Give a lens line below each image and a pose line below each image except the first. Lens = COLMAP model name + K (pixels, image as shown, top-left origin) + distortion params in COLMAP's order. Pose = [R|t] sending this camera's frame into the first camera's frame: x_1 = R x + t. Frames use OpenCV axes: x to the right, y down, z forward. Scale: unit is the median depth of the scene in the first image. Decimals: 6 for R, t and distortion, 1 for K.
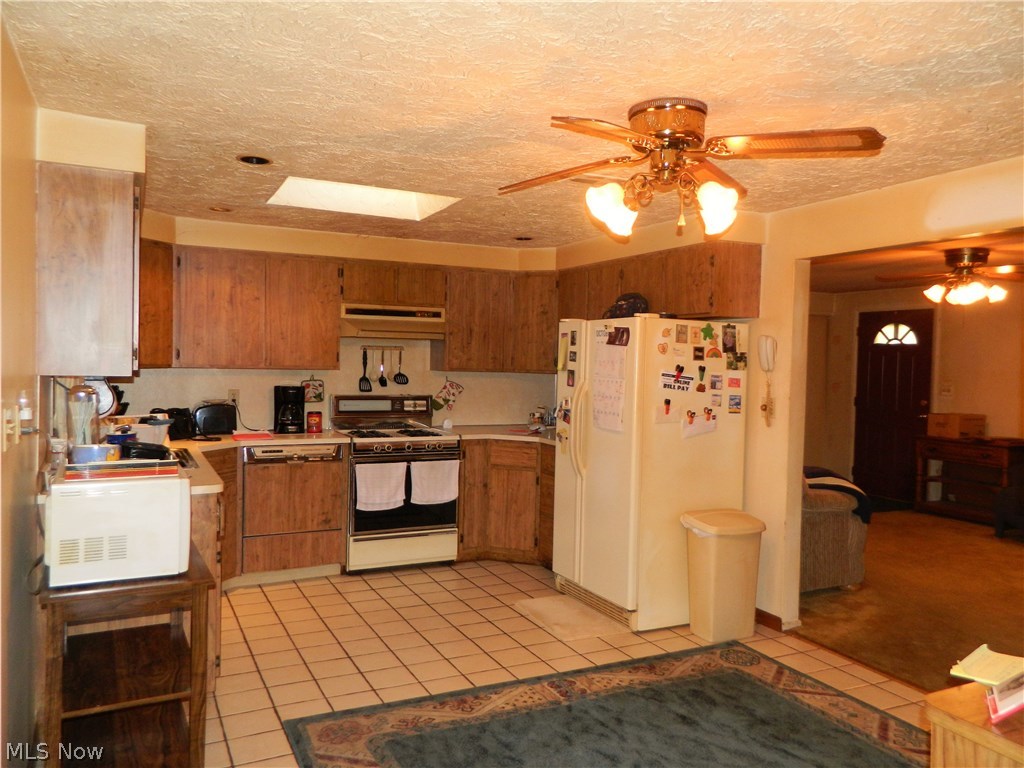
lens RADIAL K [[785.6, 0, 513.9], [0, 785.6, 379.9], [0, 0, 1]] dist [0.034177, -0.016736]
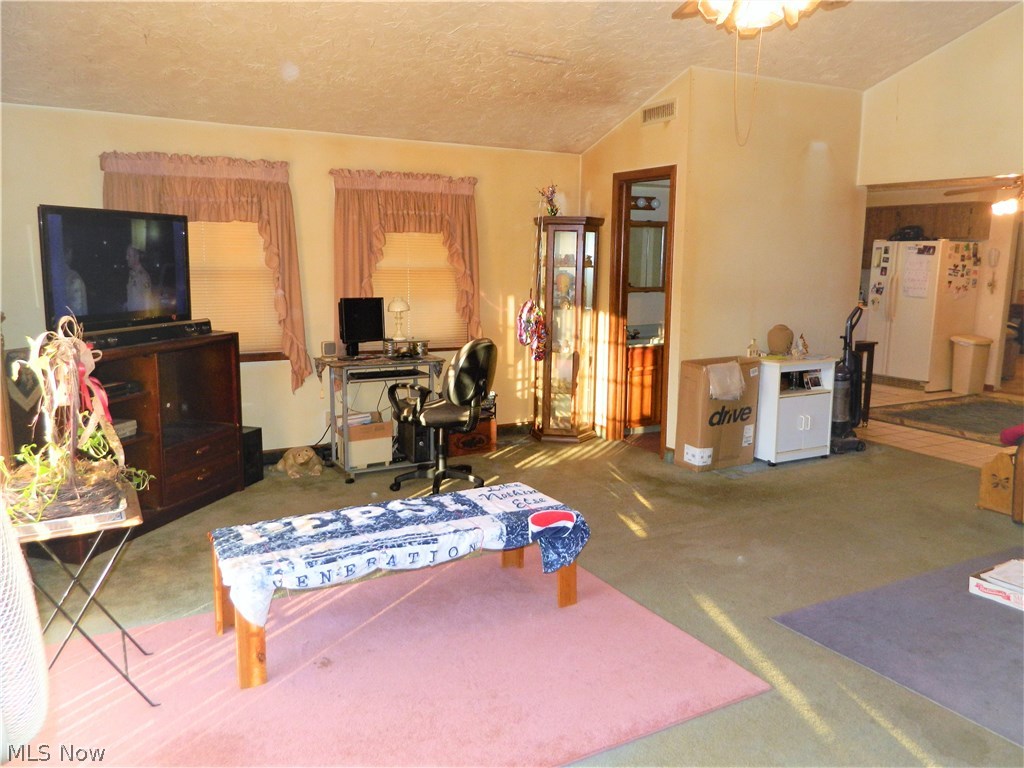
lens RADIAL K [[785.6, 0, 513.9], [0, 785.6, 379.9], [0, 0, 1]] dist [0.034177, -0.016736]
pose [[0.998904, -0.016004, 0.043985, -0.944764], [0.009985, 0.990958, 0.133801, -0.006834], [-0.045729, -0.133216, 0.990032, -0.945429]]
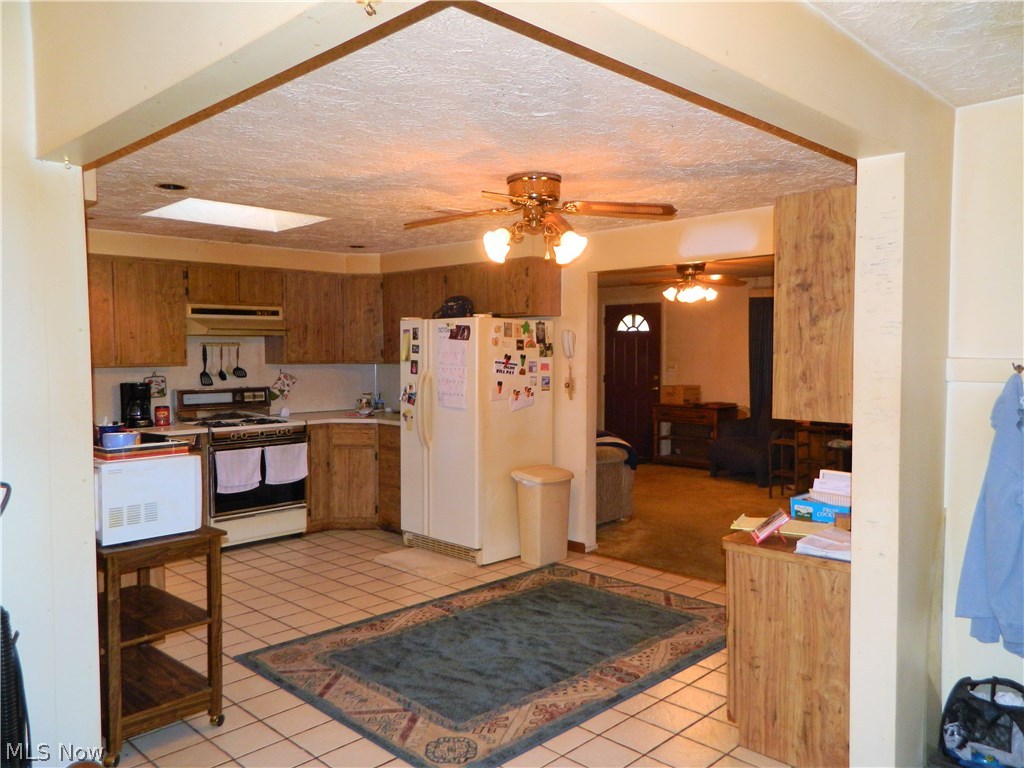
lens RADIAL K [[785.6, 0, 513.9], [0, 785.6, 379.9], [0, 0, 1]] dist [0.034177, -0.016736]
pose [[0.945609, -0.036284, 0.323277, -0.175021], [0.030592, 0.999275, 0.022670, -0.005340], [-0.323865, -0.011548, 0.946033, -0.189436]]
